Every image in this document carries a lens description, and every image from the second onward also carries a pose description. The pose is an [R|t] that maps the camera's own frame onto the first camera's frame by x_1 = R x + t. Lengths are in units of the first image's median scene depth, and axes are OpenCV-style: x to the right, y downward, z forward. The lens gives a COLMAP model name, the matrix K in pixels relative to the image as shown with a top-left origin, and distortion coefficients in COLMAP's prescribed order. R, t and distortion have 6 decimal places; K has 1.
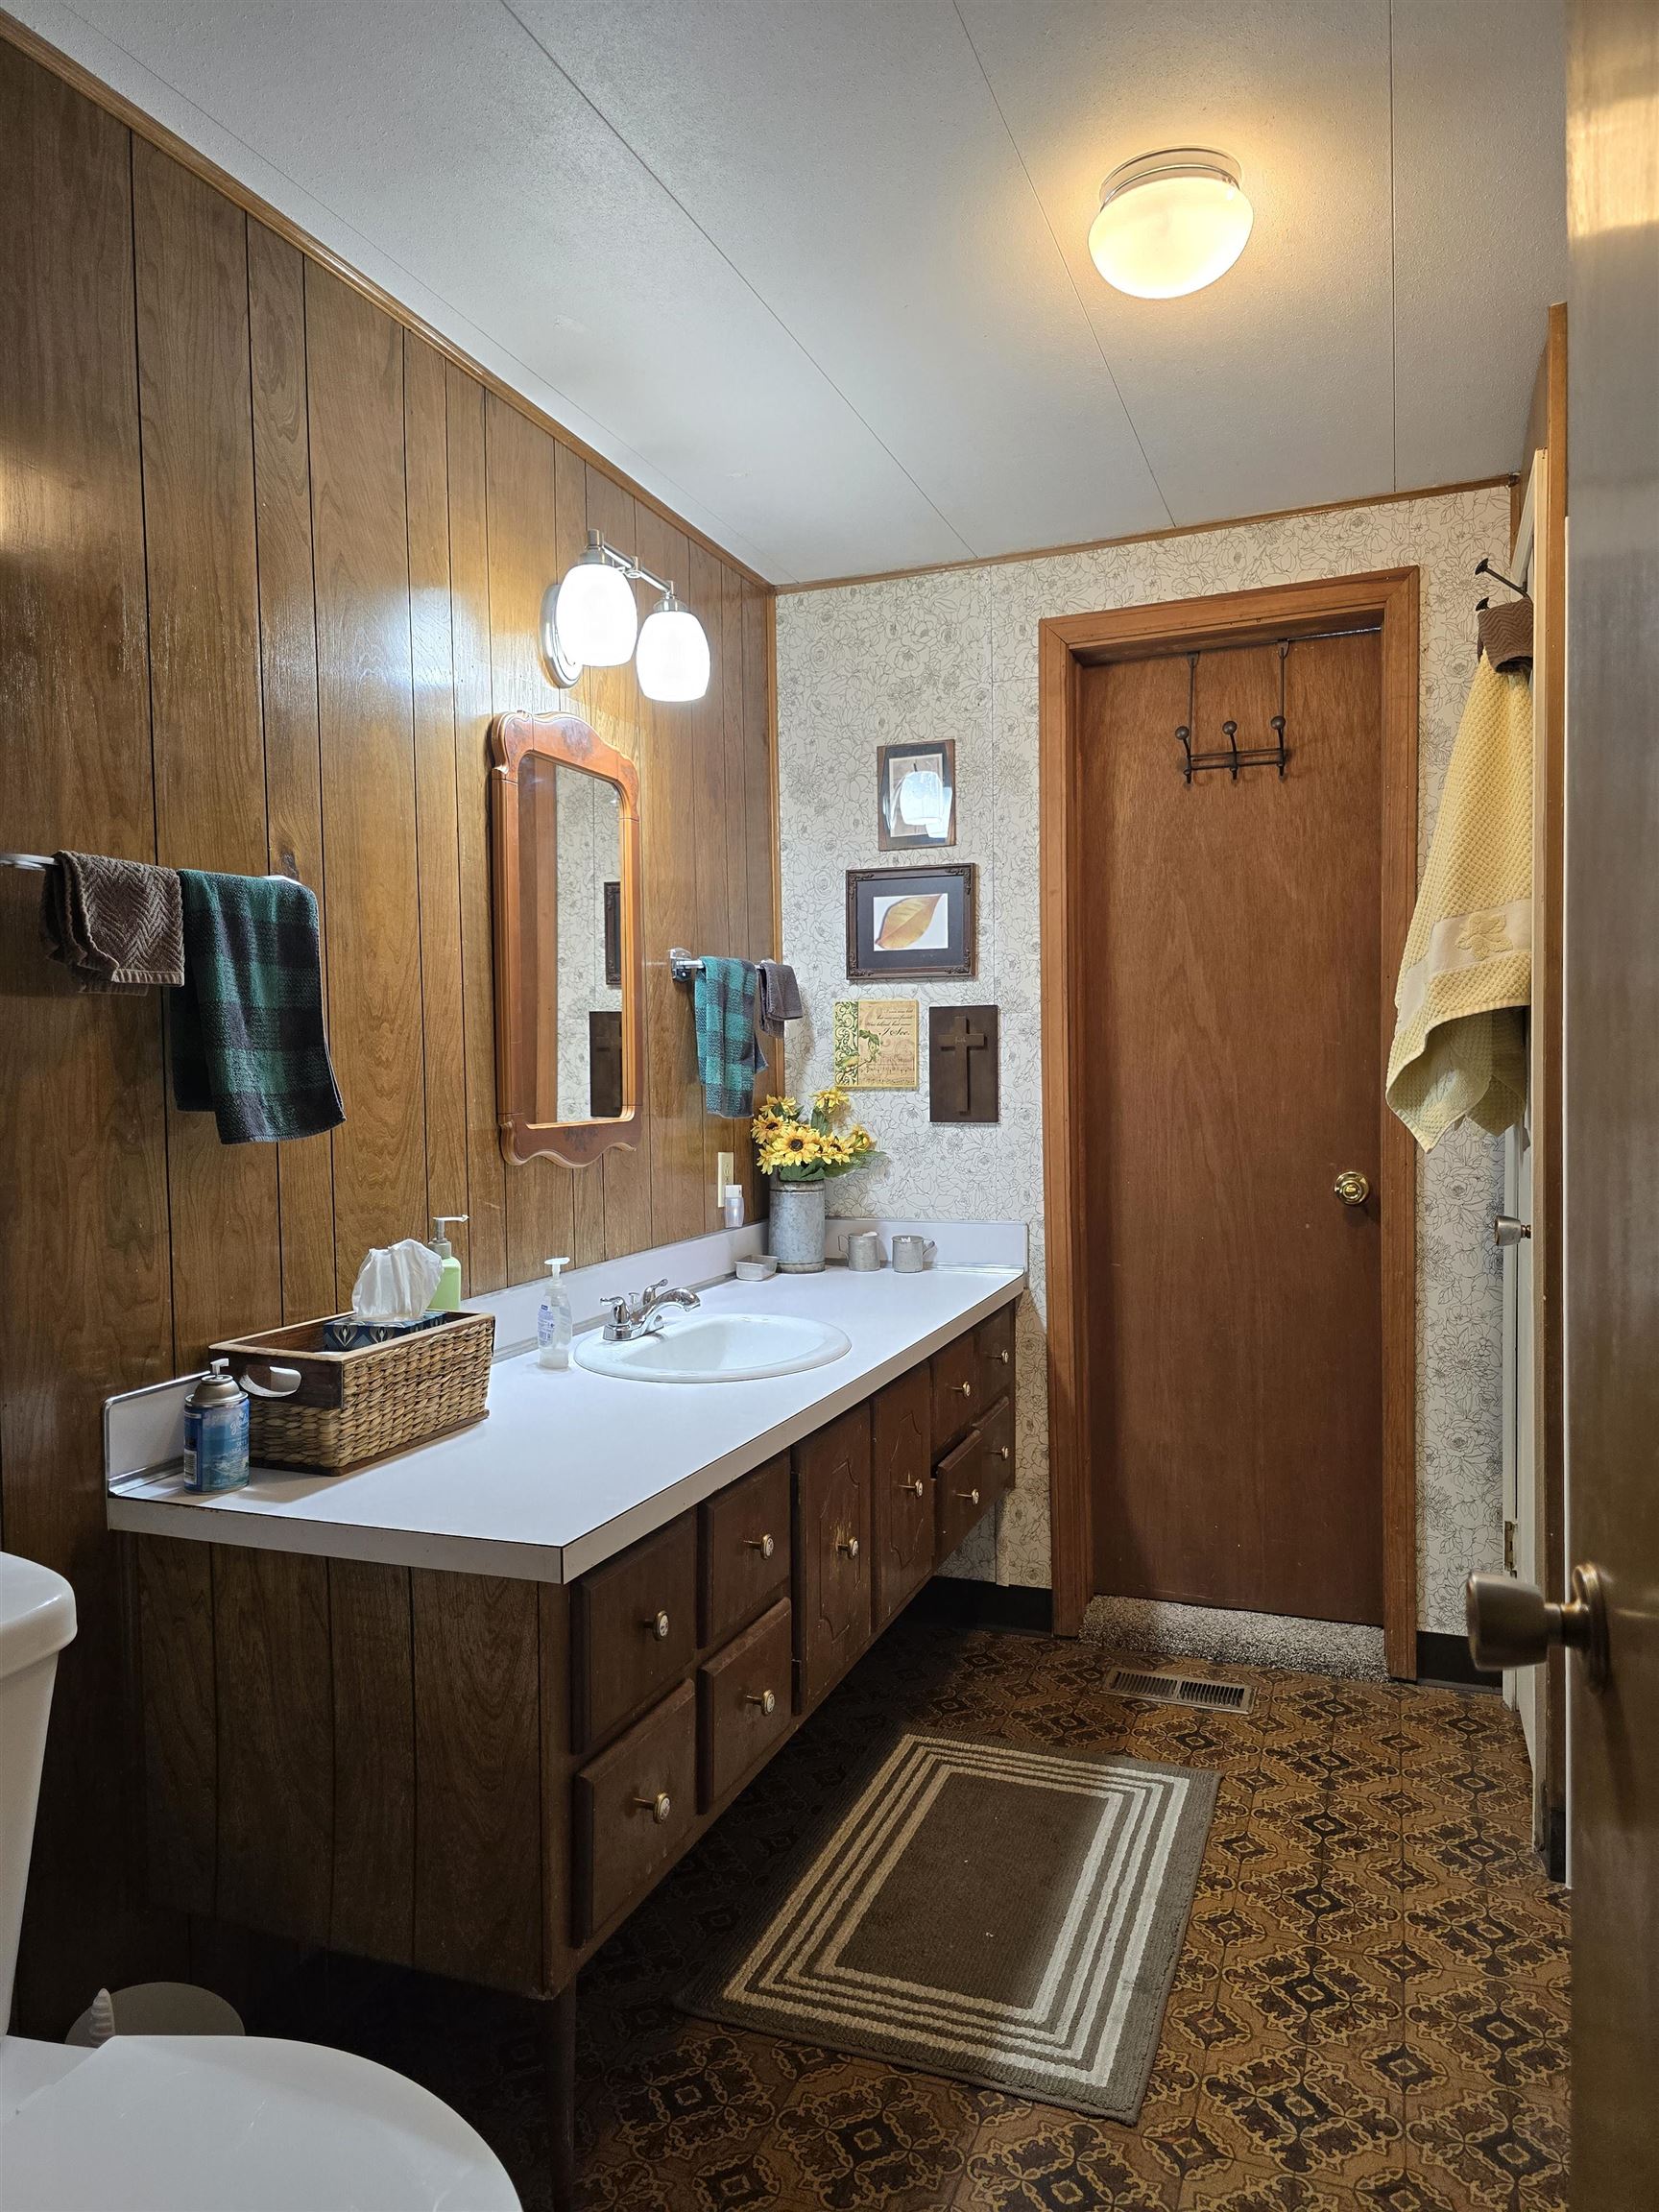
lens RADIAL K [[1485.8, 0, 810.0], [0, 1485.8, 1127.1], [0, 0, 1]] dist [0.057080, -0.054992]
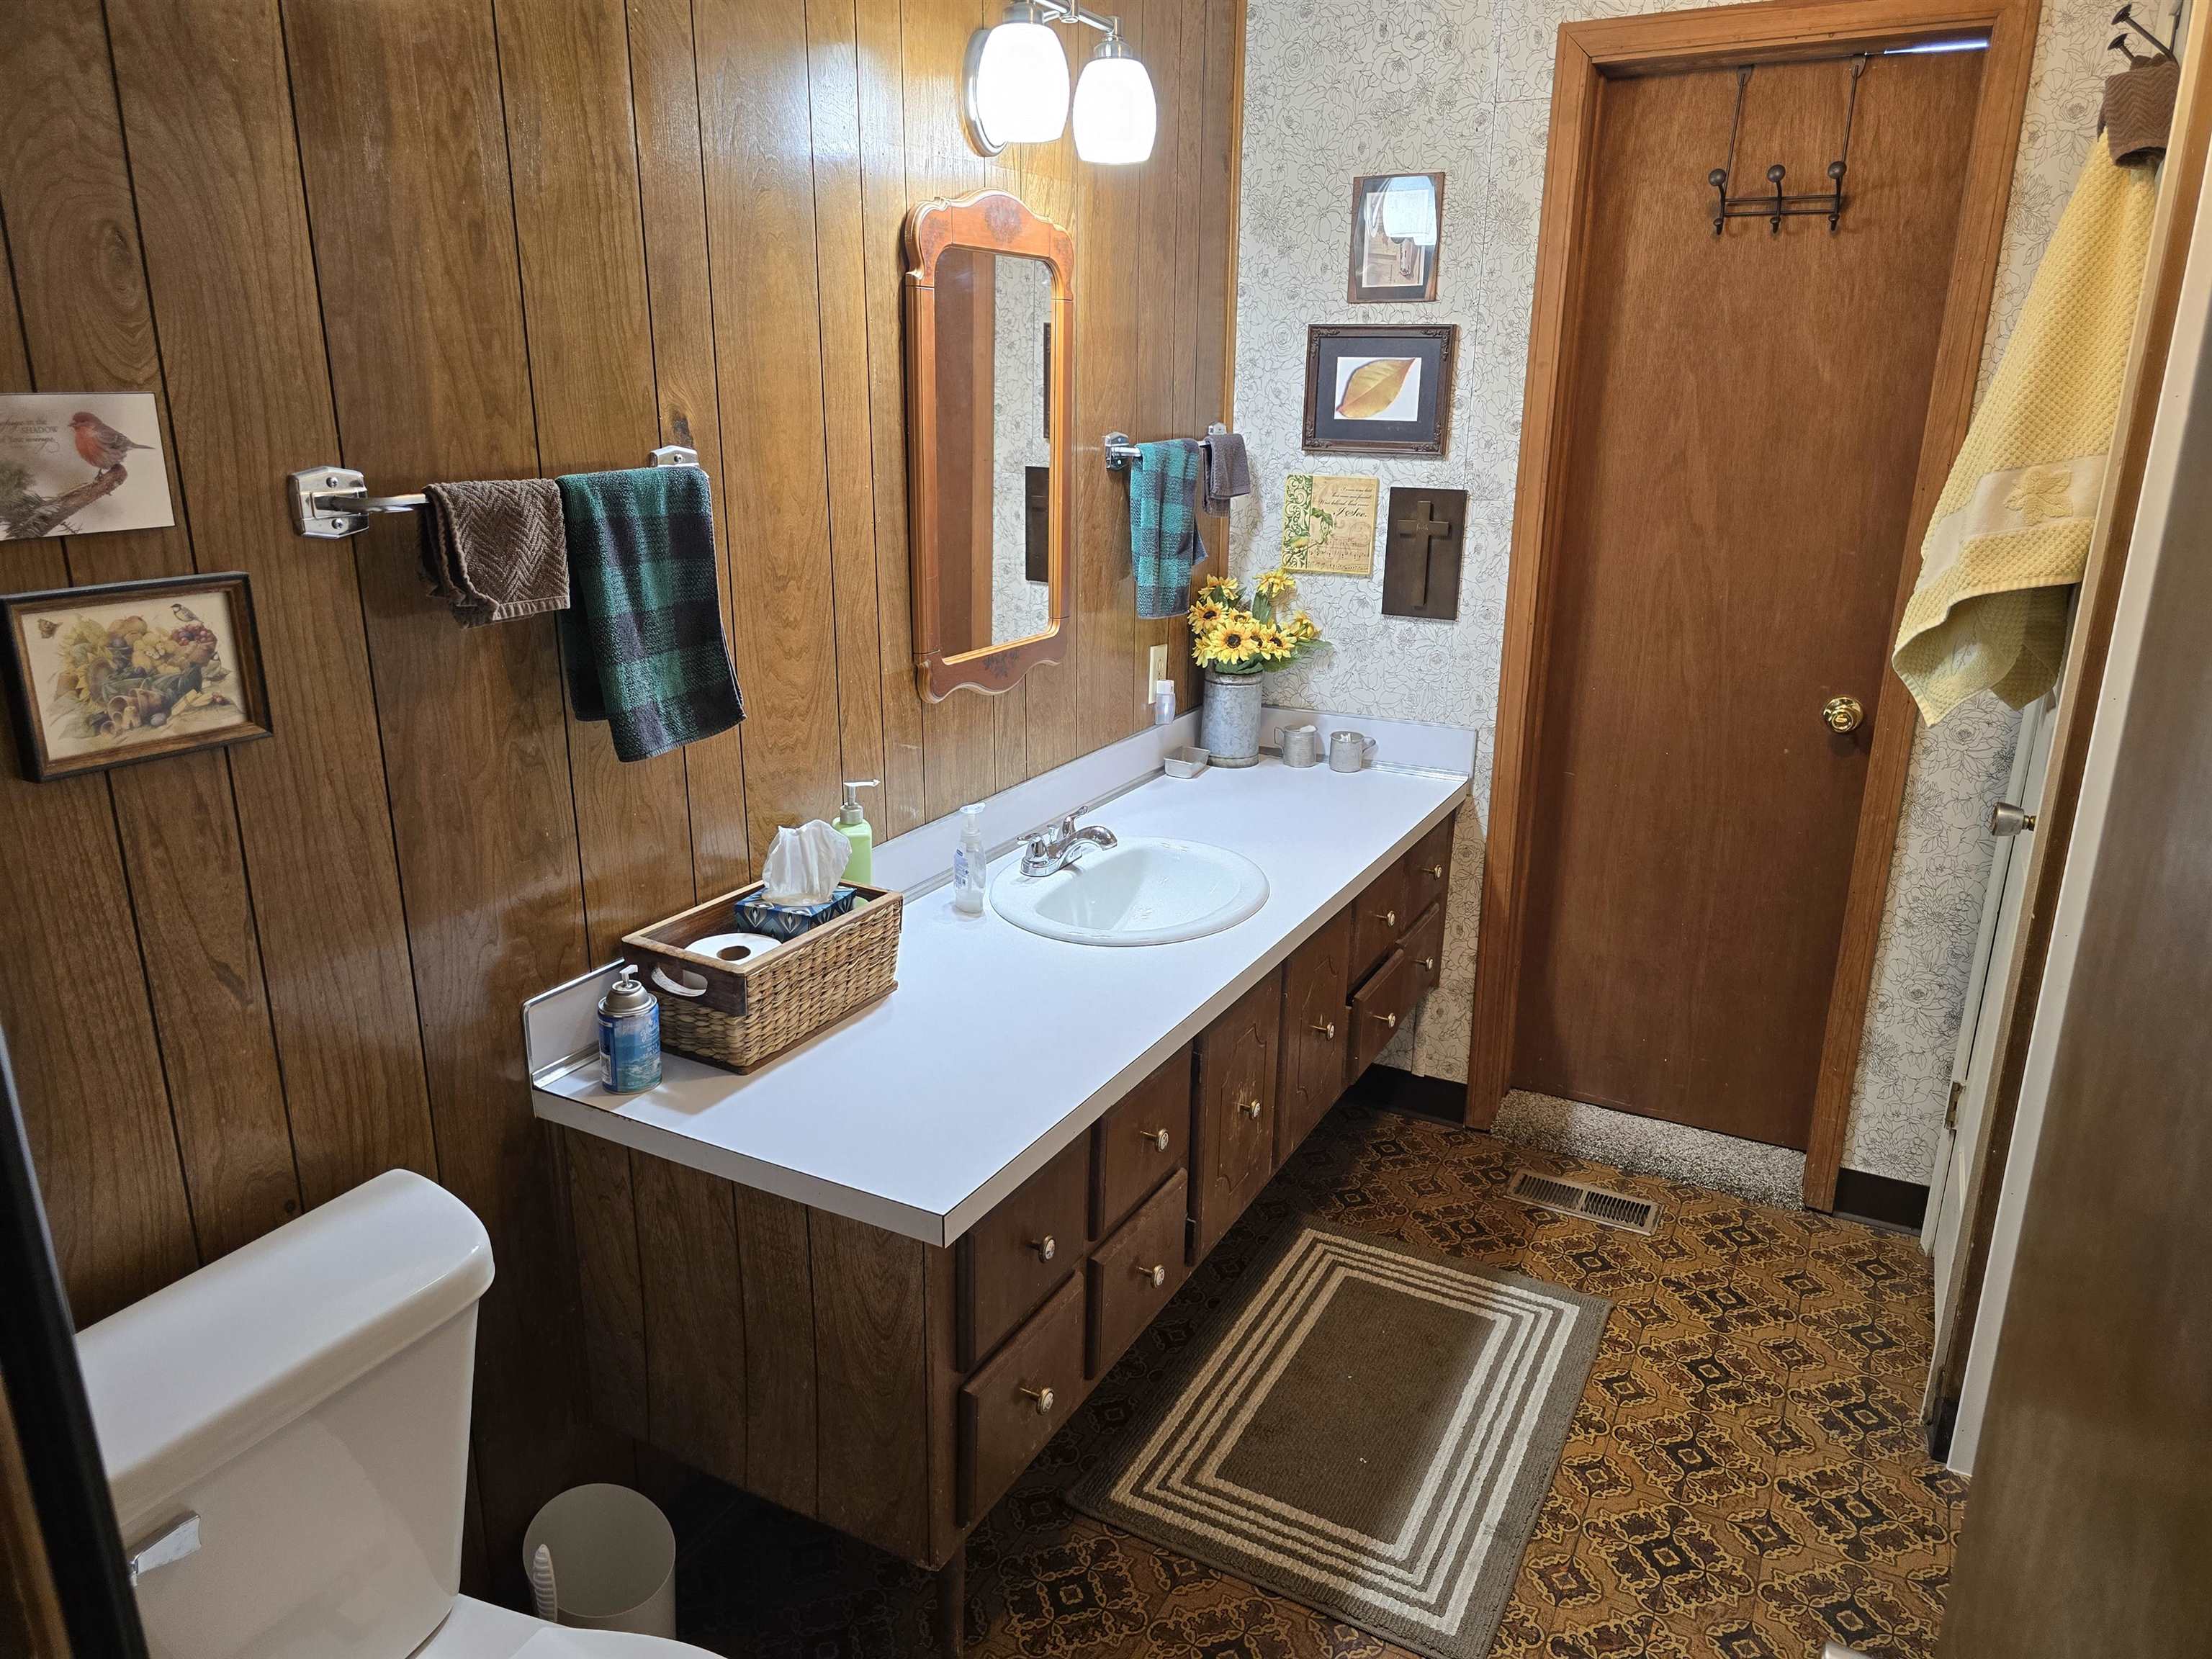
lens RADIAL K [[1485.8, 0, 1093.1], [0, 1485.8, 829.9], [0, 0, 1]] dist [0.057080, -0.054992]
pose [[0.991772, 0.058724, -0.113756, 0.022609], [-0.028171, 0.966915, 0.253540, -0.148402], [0.124881, -0.248249, 0.960613, 0.060867]]
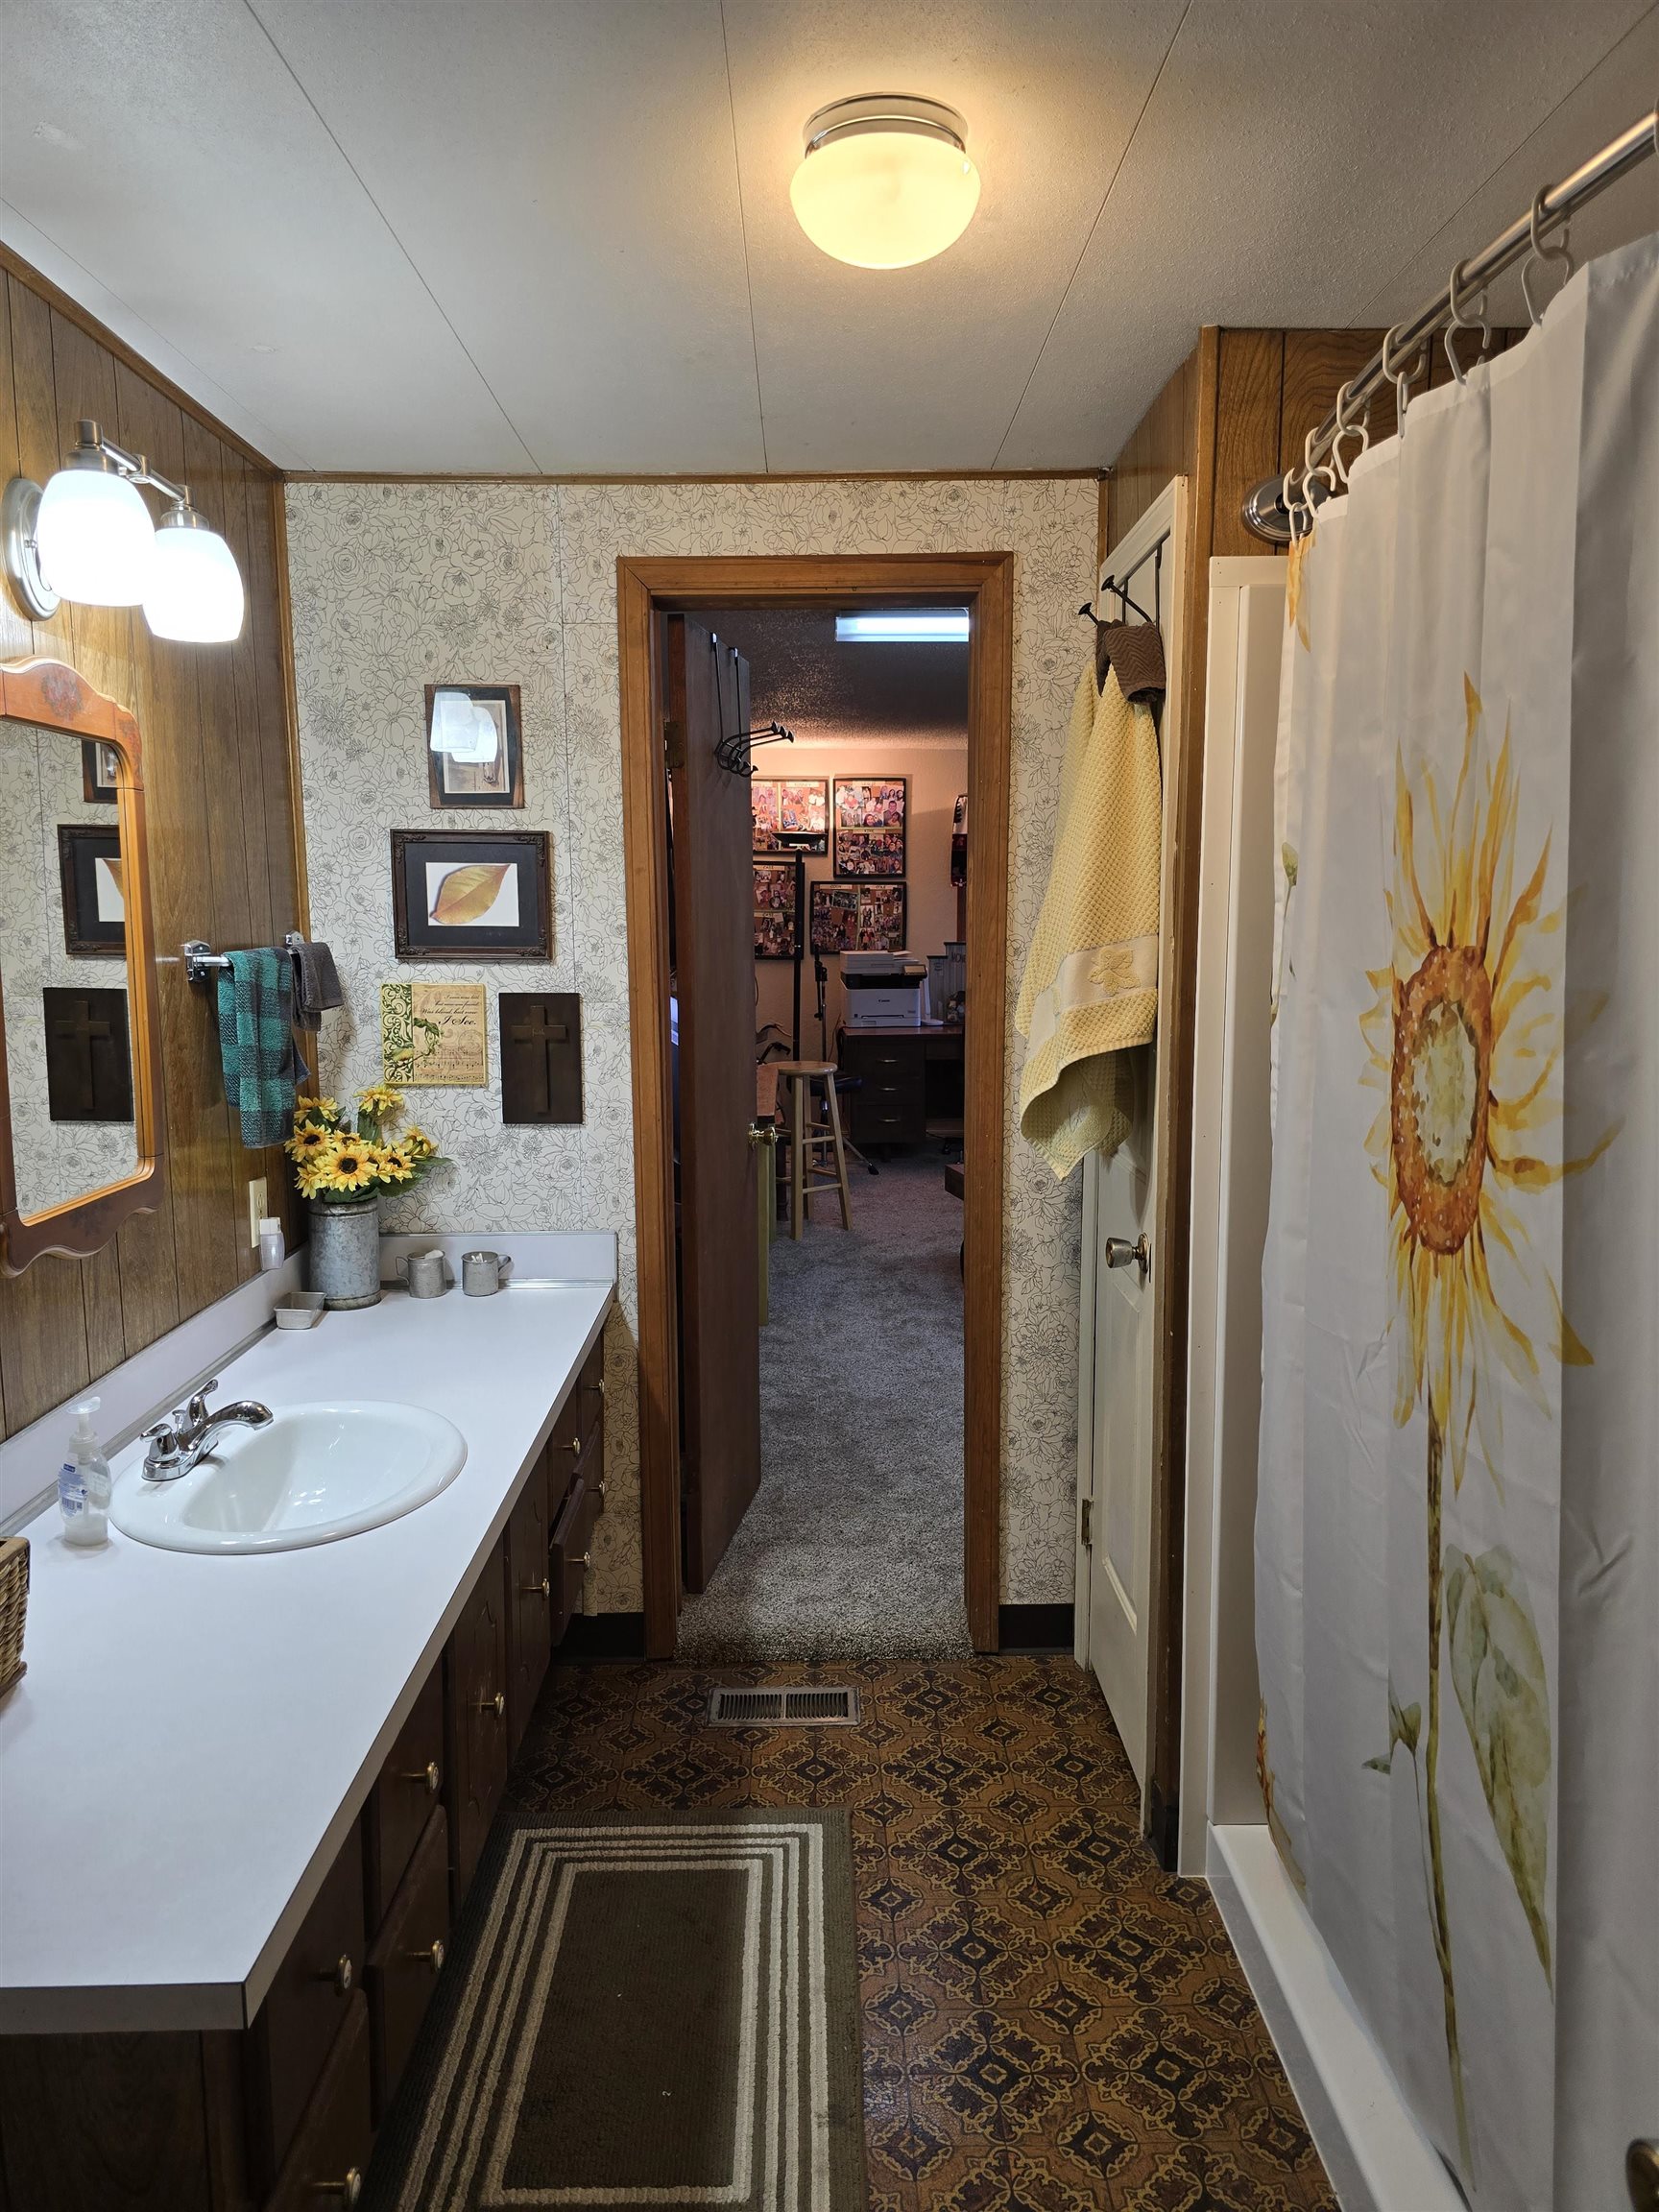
lens RADIAL K [[1485.8, 0, 832.6], [0, 1485.8, 1106.1], [0, 0, 1]] dist [0.057080, -0.054992]
pose [[0.925105, -0.039866, 0.377613, -0.100707], [0.006286, 0.995945, 0.089743, -0.130207], [-0.379660, -0.080648, 0.921604, 0.157019]]
